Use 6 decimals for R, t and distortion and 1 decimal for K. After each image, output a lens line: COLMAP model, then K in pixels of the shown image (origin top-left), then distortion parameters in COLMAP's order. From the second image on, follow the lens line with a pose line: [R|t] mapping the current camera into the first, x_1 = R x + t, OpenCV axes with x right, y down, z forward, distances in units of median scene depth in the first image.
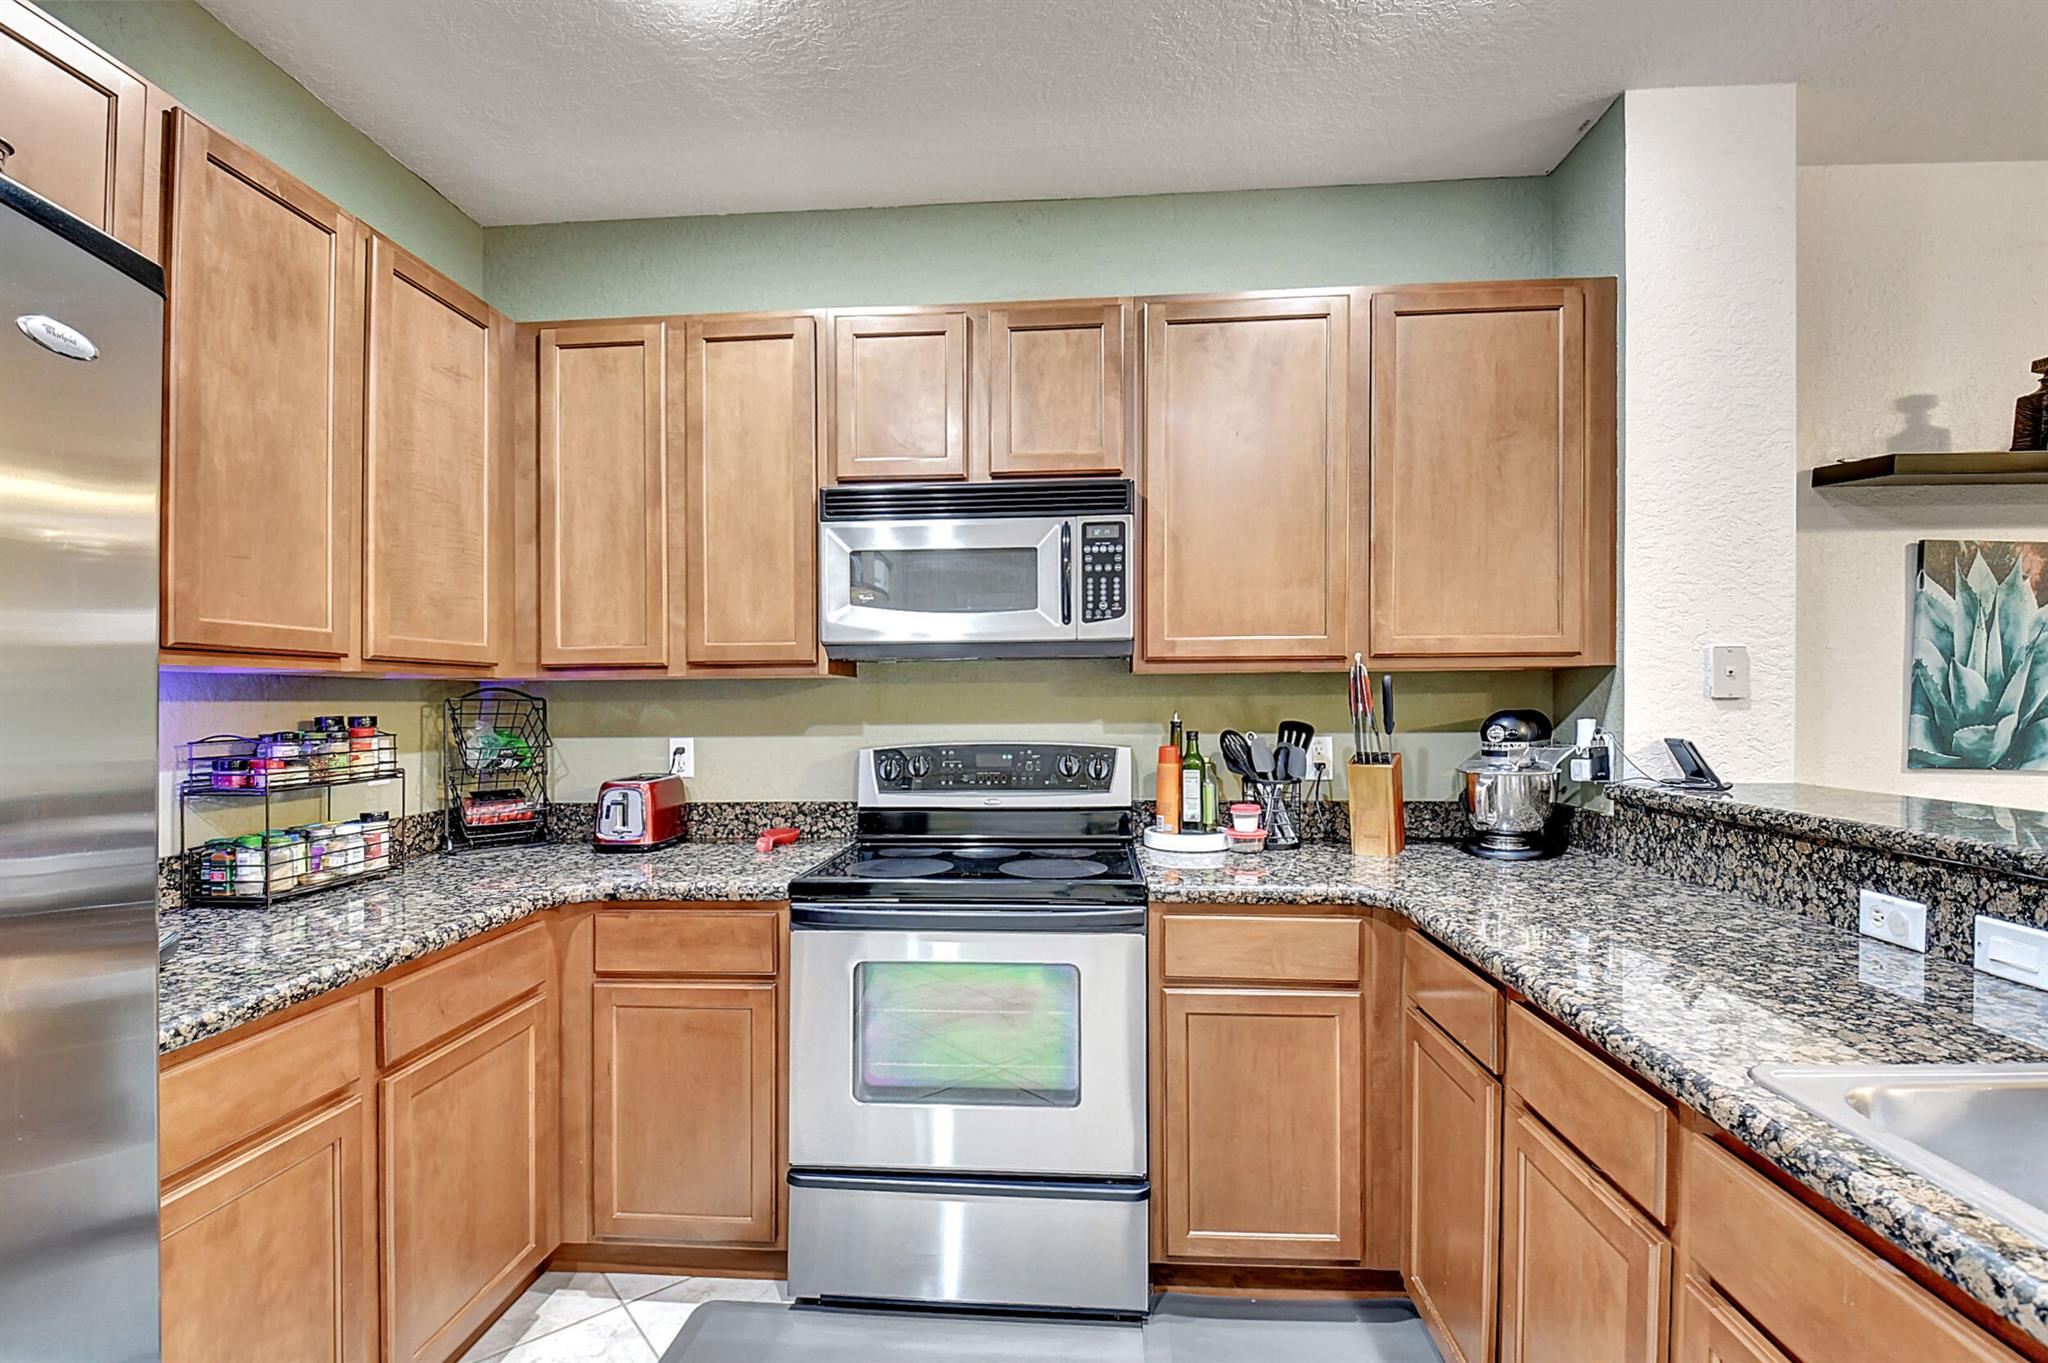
lens RADIAL K [[907.5, 0, 1009.1], [0, 907.5, 713.2], [0, 0, 1]] dist [-0.001685, -0.015221]
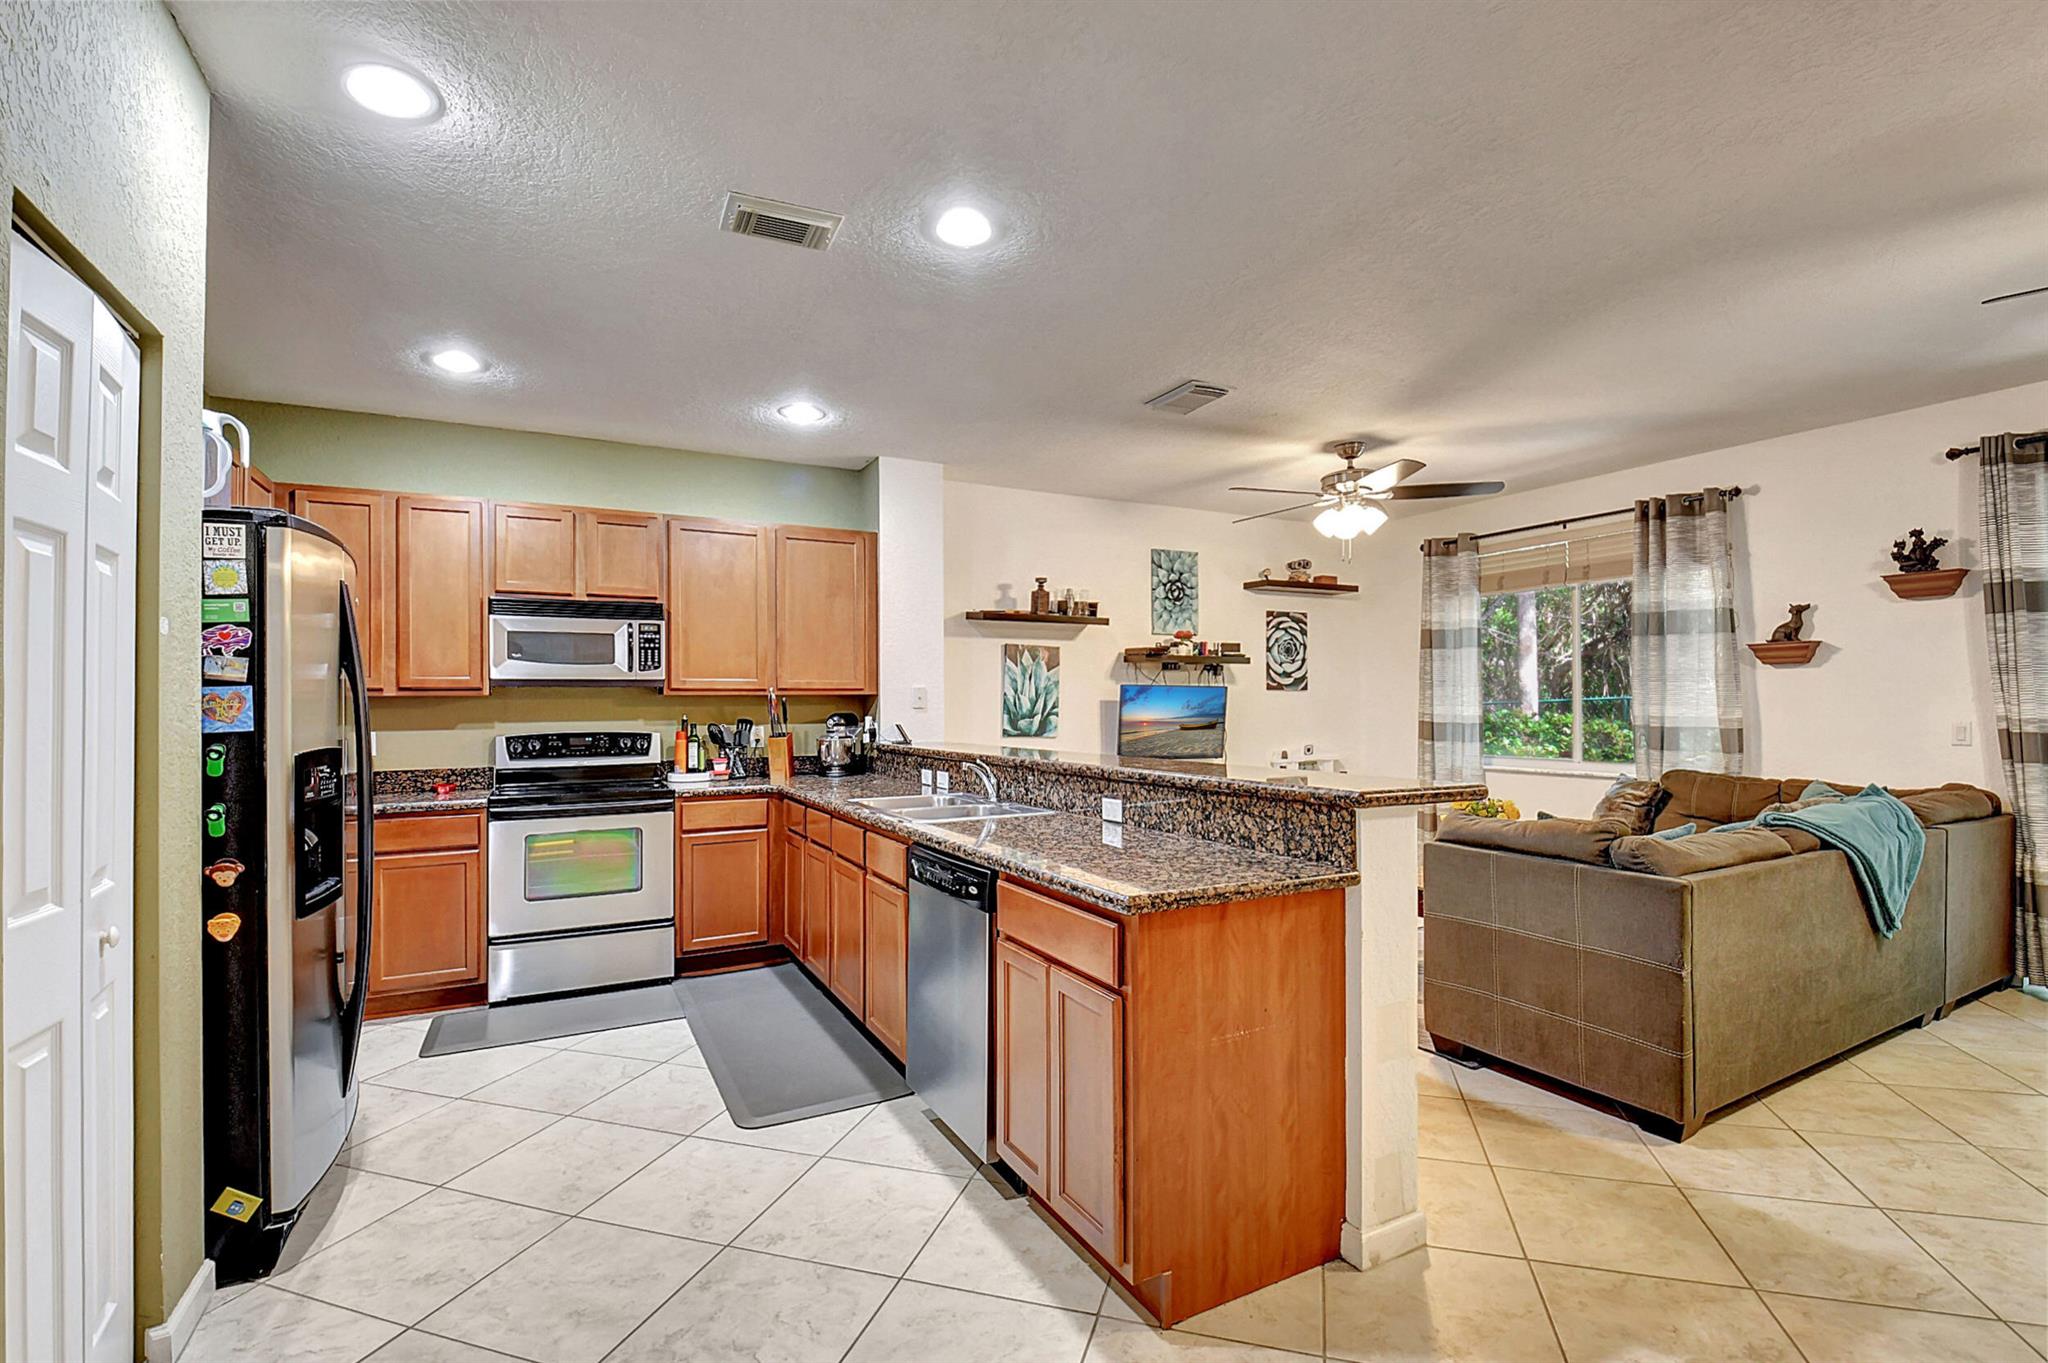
lens RADIAL K [[907.5, 0, 1025.0], [0, 907.5, 713.0], [0, 0, 1]] dist [-0.001685, -0.015221]
pose [[0.844040, -0.002170, 0.536275, -0.284361], [0.006817, 0.999954, -0.006682, 0.014707], [-0.536236, 0.009295, 0.844017, -1.218502]]
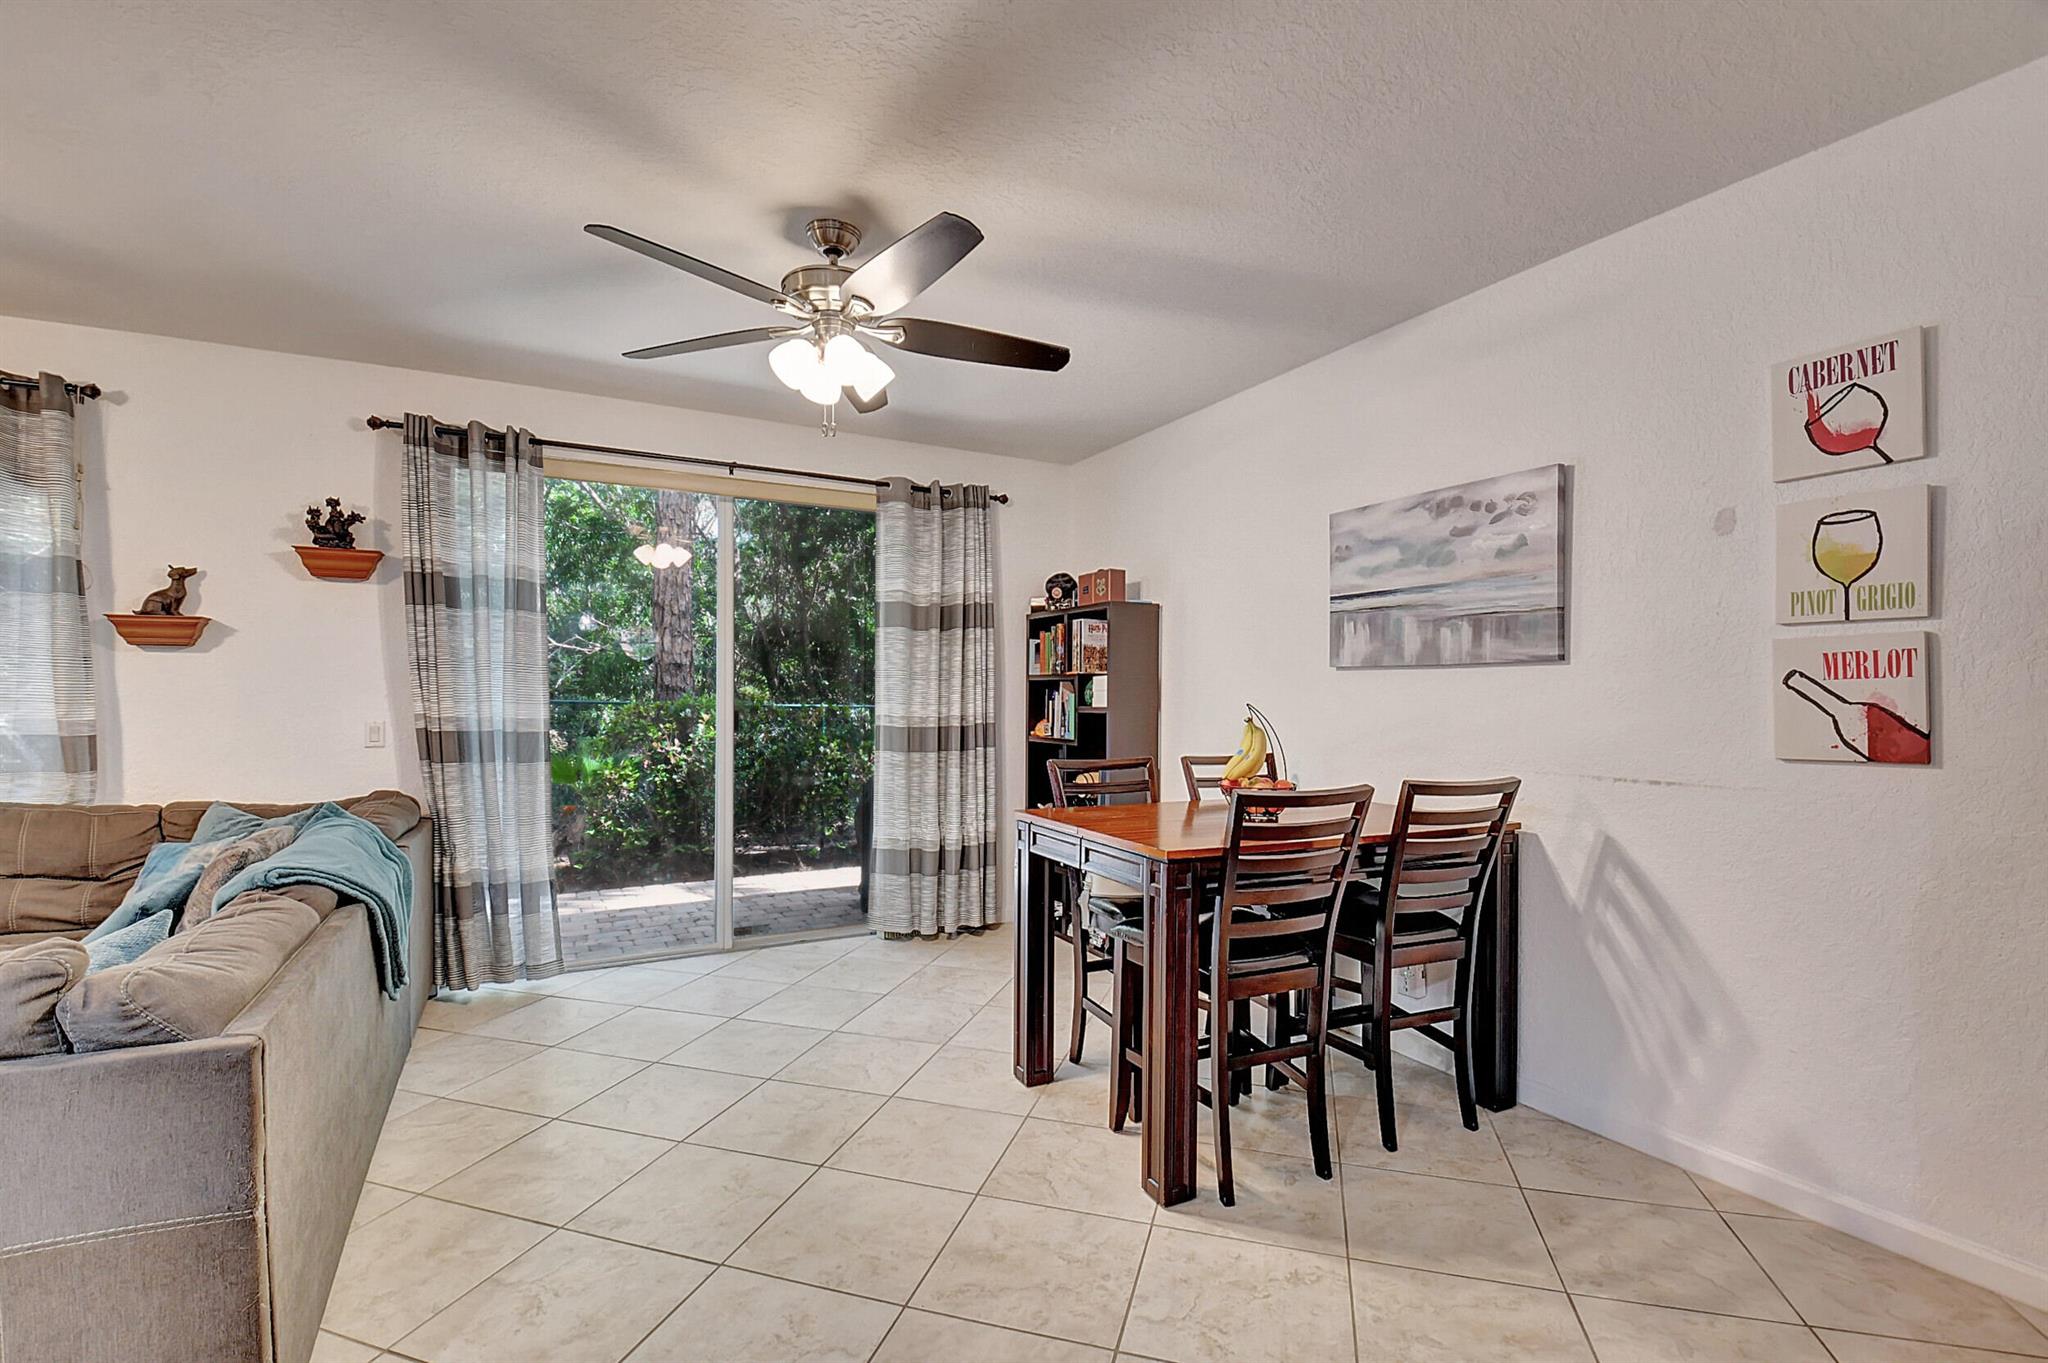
lens RADIAL K [[907.5, 0, 1026.7], [0, 907.5, 704.1], [0, 0, 1]] dist [-0.001685, -0.015221]
pose [[-0.543977, 0.001497, 0.839099, 0.287186], [0.008668, 0.999955, 0.003836, 0.005095], [-0.839055, 0.009360, -0.543966, -0.786337]]
